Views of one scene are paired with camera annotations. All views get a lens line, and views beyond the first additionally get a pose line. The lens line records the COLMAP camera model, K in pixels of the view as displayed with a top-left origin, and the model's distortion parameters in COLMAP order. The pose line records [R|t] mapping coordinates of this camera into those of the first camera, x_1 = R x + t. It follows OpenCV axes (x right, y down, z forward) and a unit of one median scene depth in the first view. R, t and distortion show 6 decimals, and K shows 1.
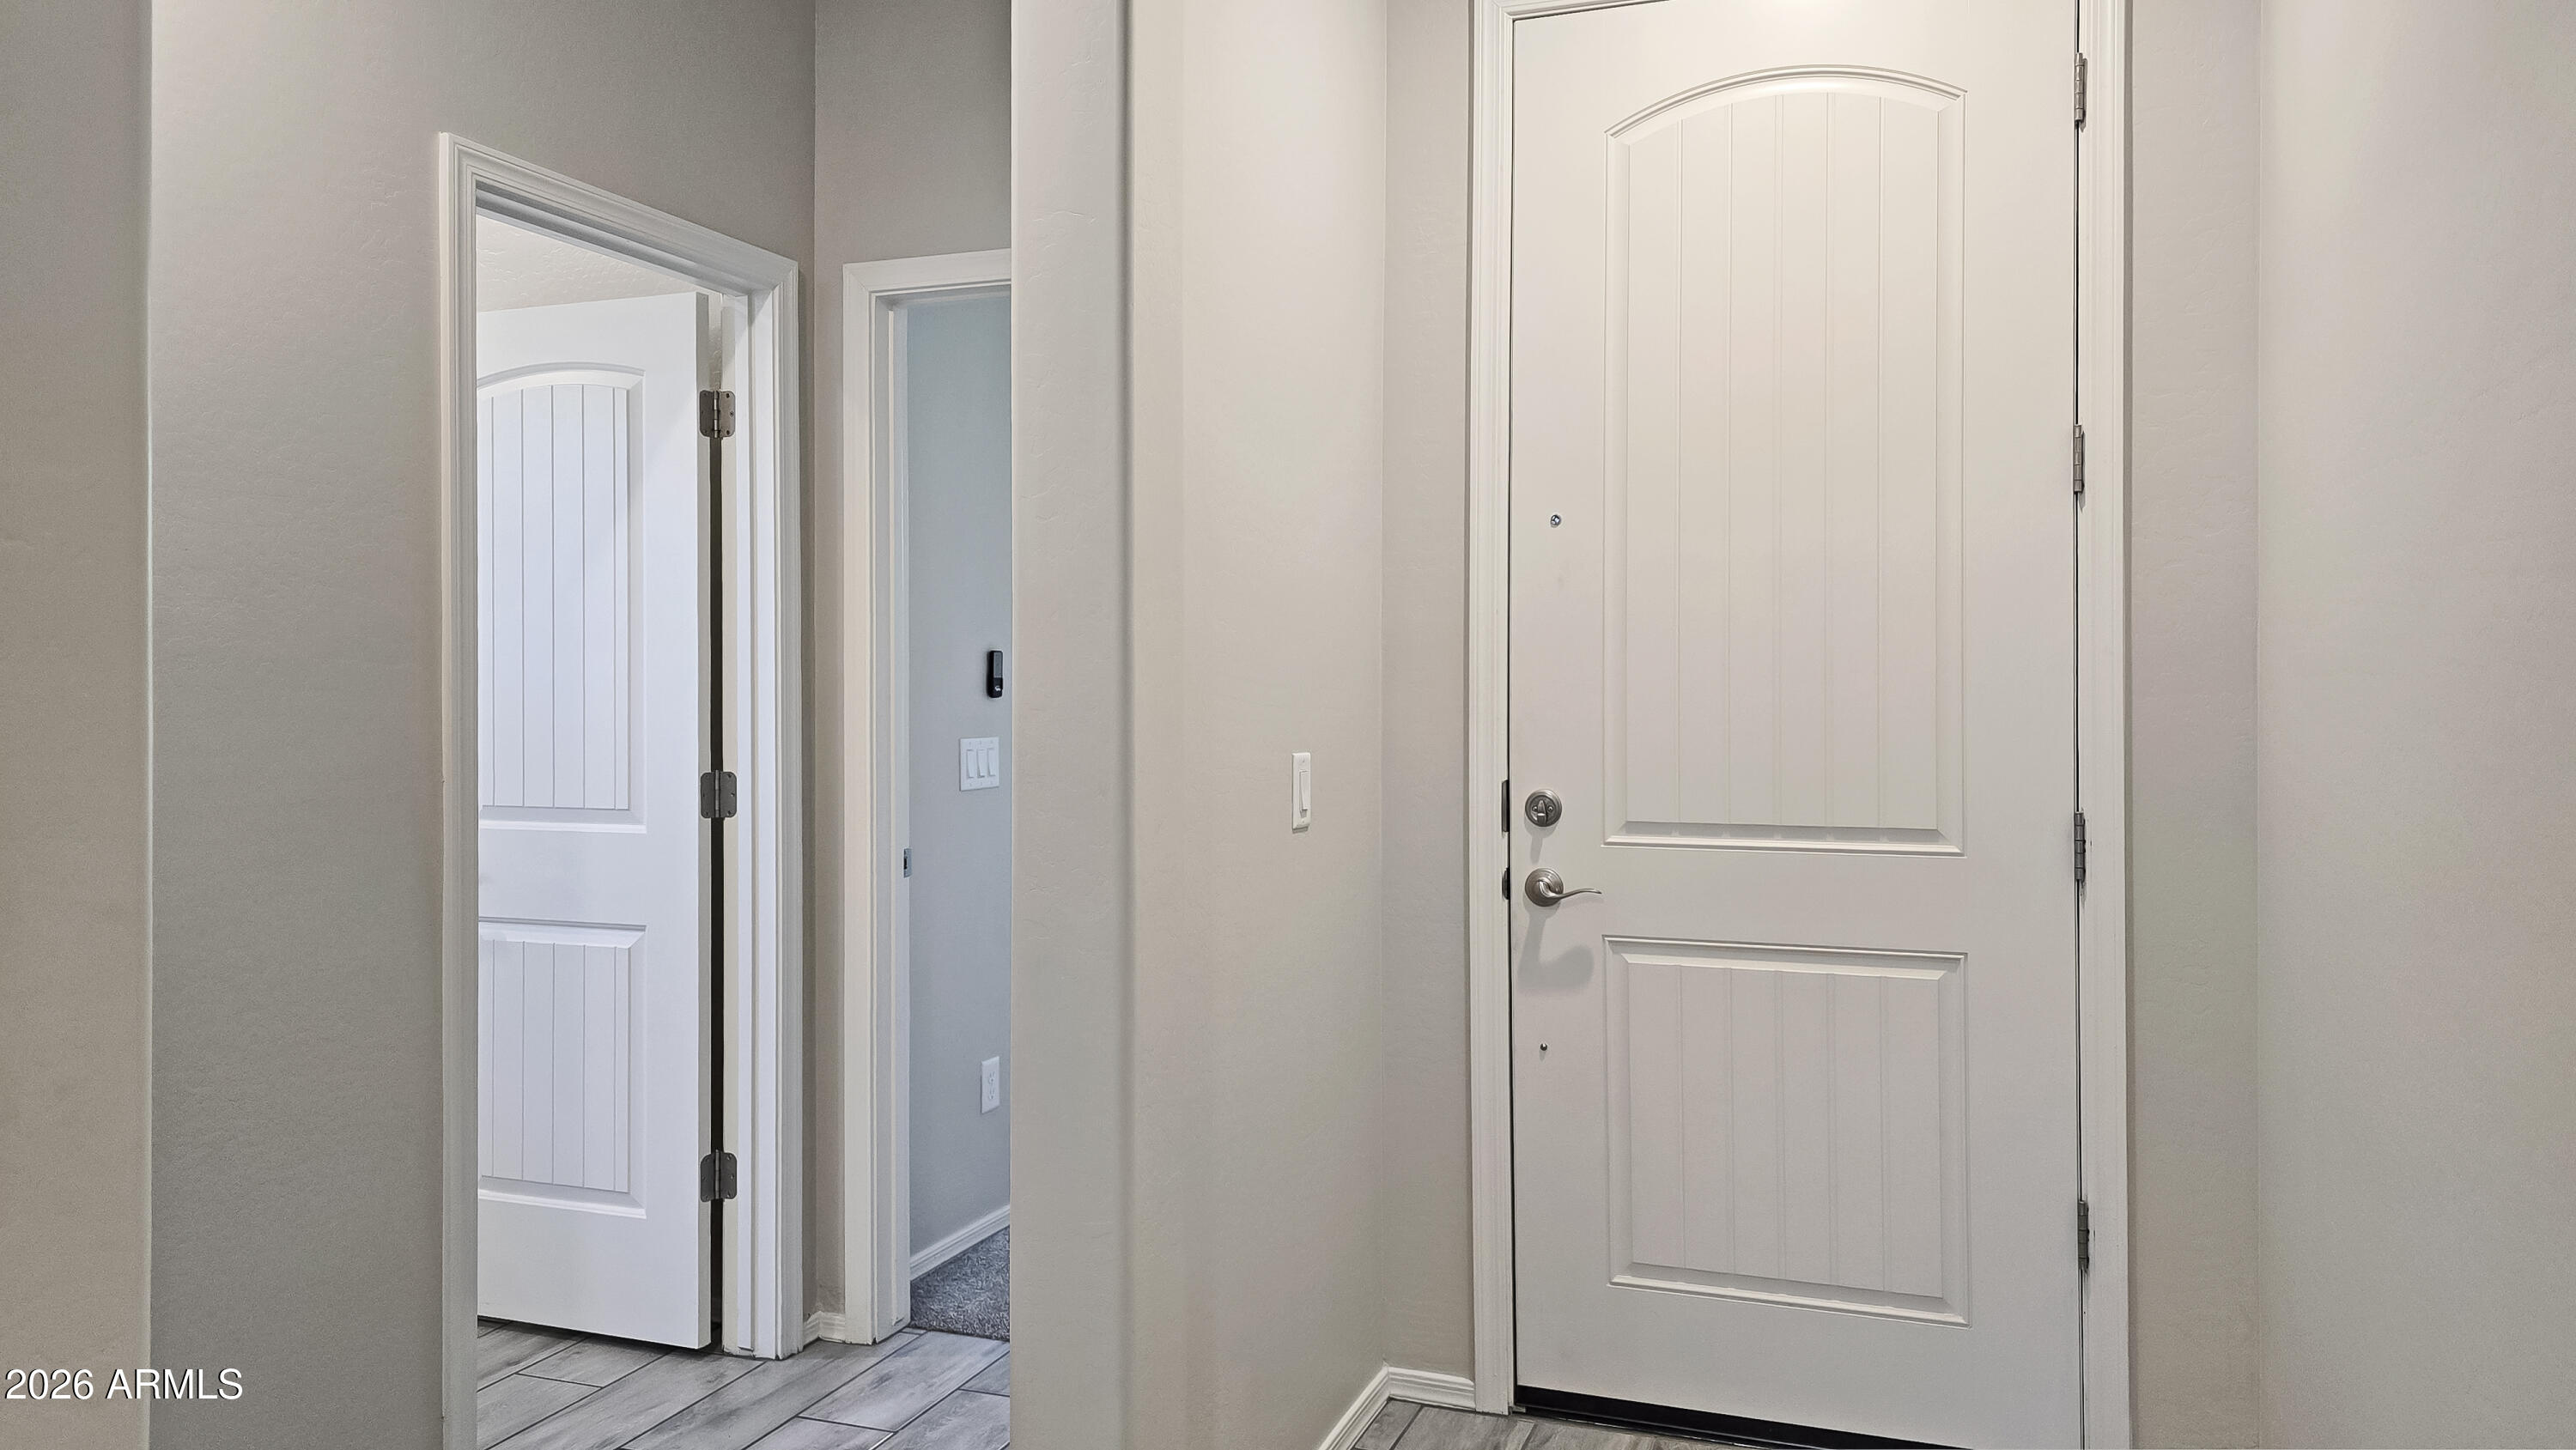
lens RADIAL K [[1780.3, 0, 1290.8], [0, 1780.3, 713.9], [0, 0, 1]] dist [0.005380, 0.000275]
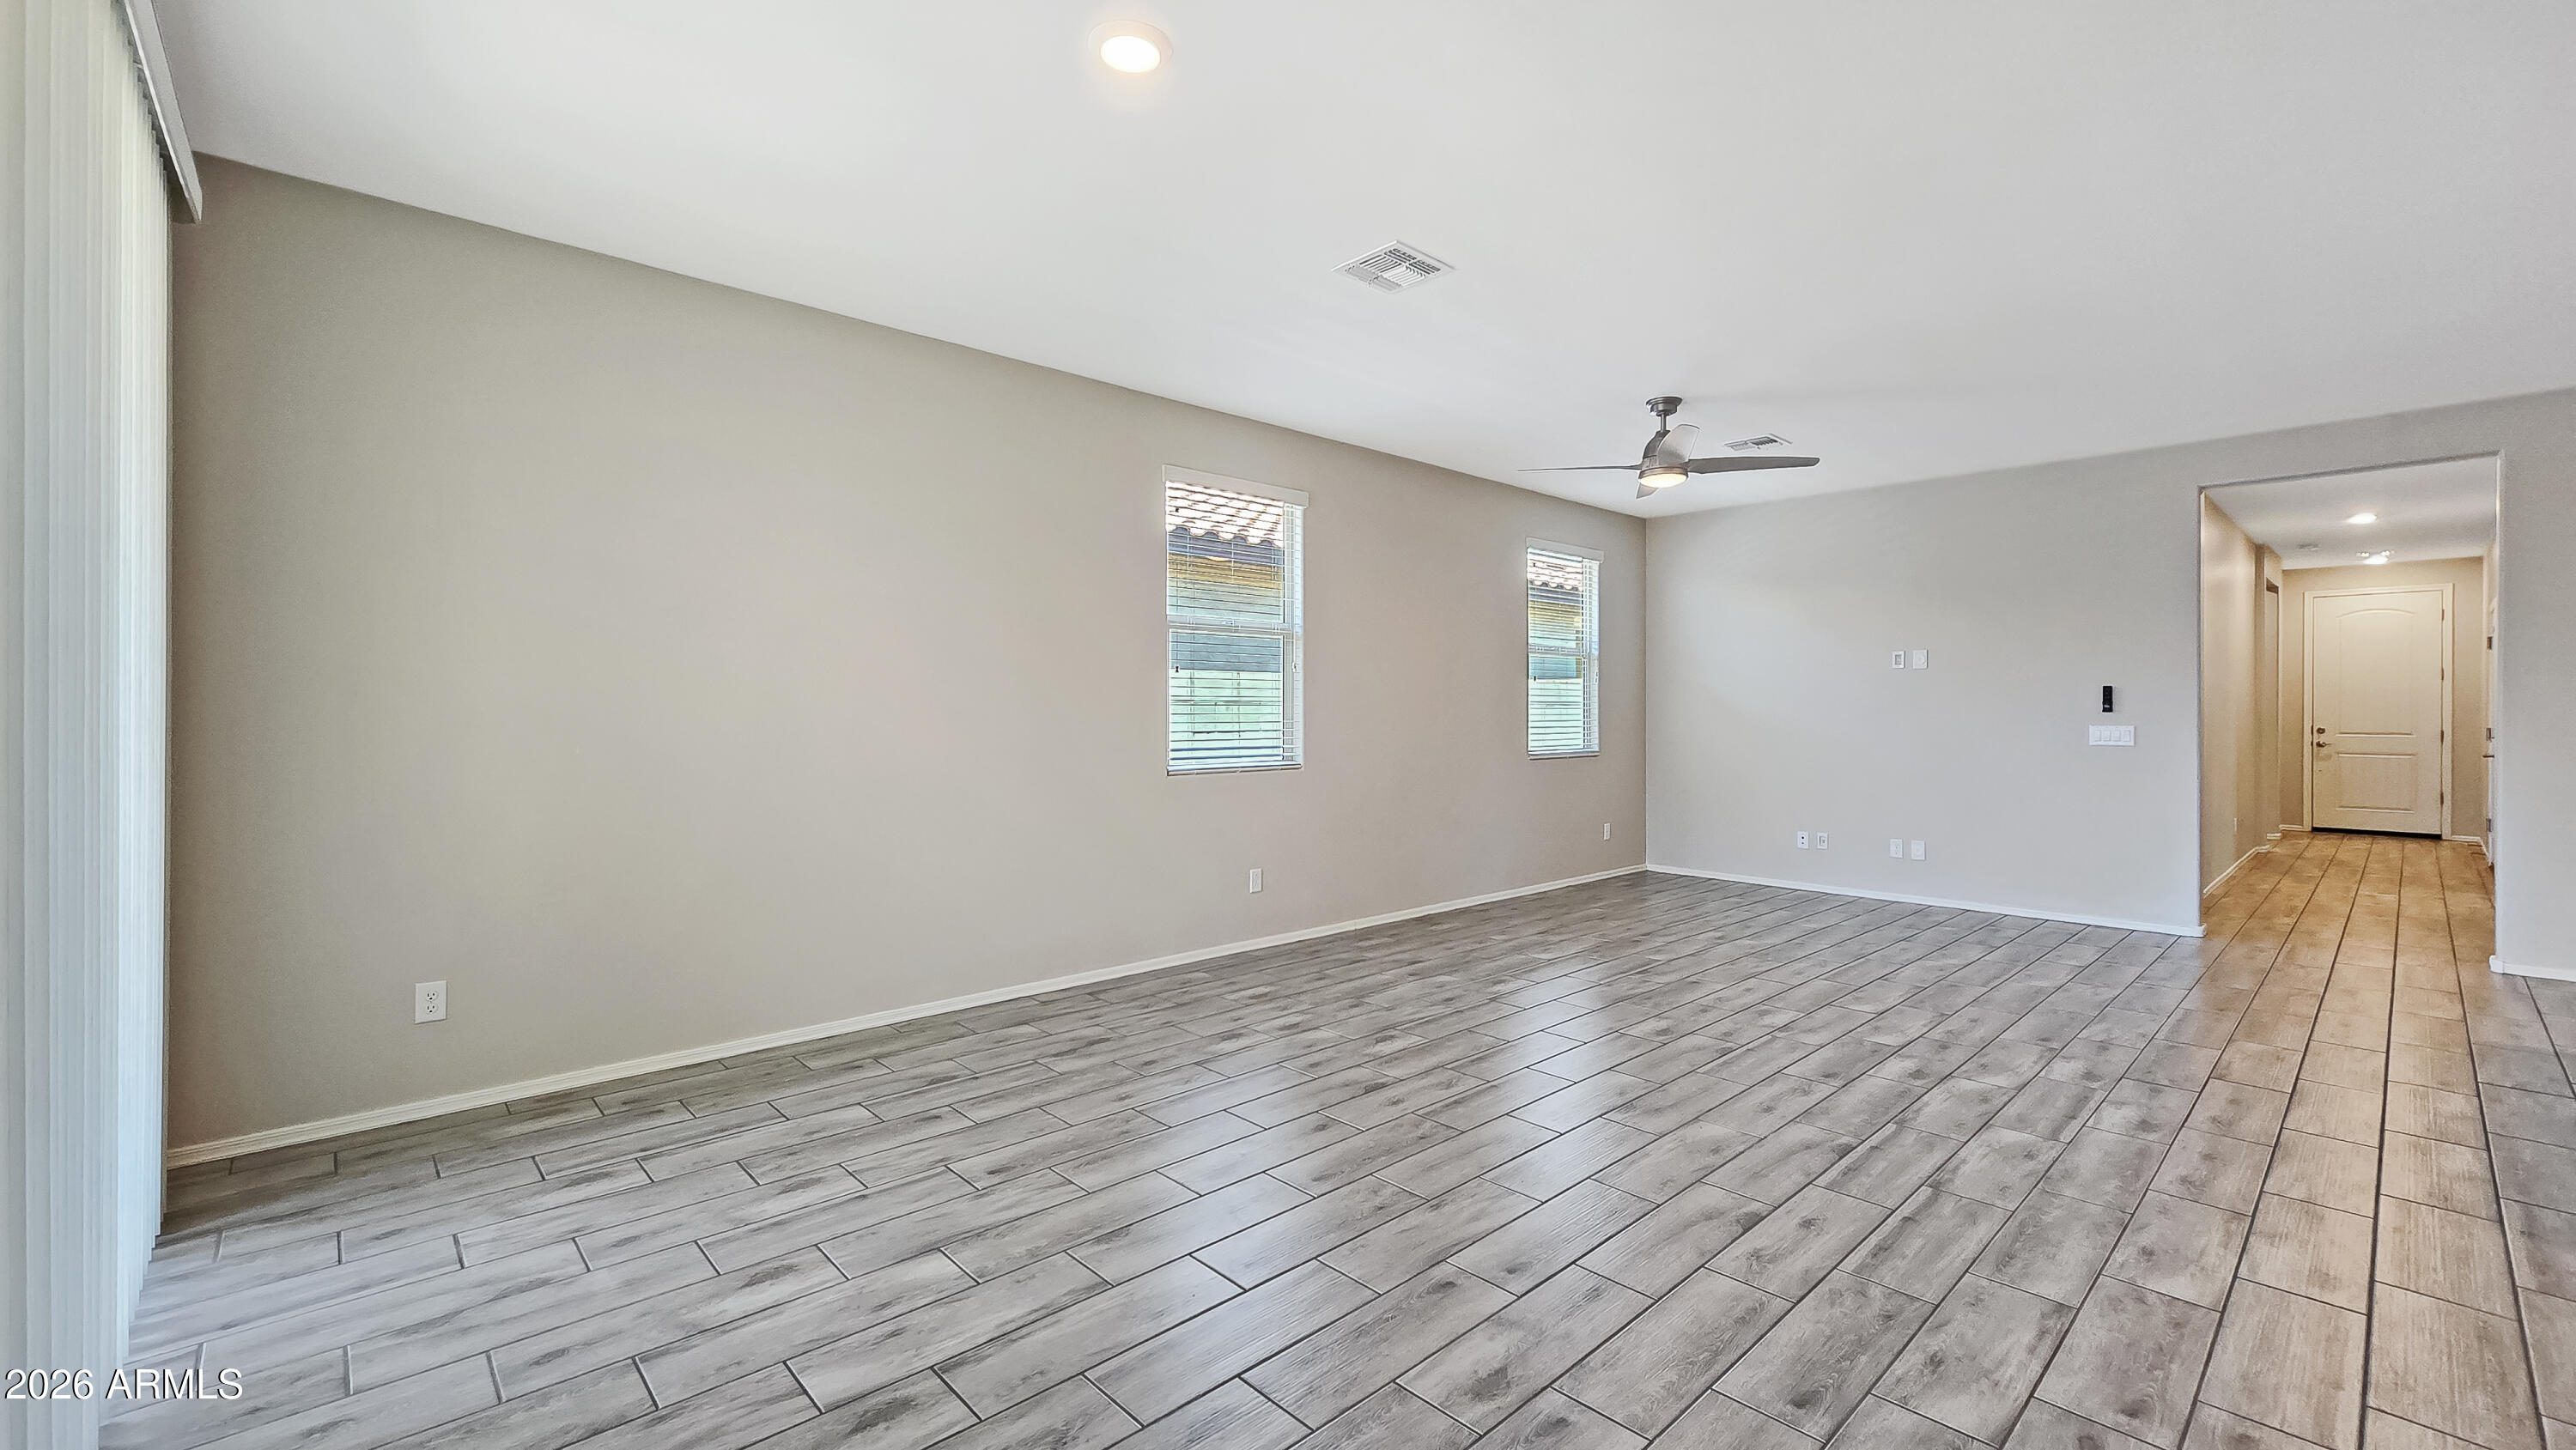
lens RADIAL K [[1070.8, 0, 1279.3], [0, 1070.8, 721.5], [0, 0, 1]] dist [-0.000816, 0.000965]
pose [[0.898340, 0.006514, -0.439252, -1.402674], [-0.002872, 0.999956, 0.008957, 0.001886], [0.439291, -0.006785, 0.898319, -3.715575]]
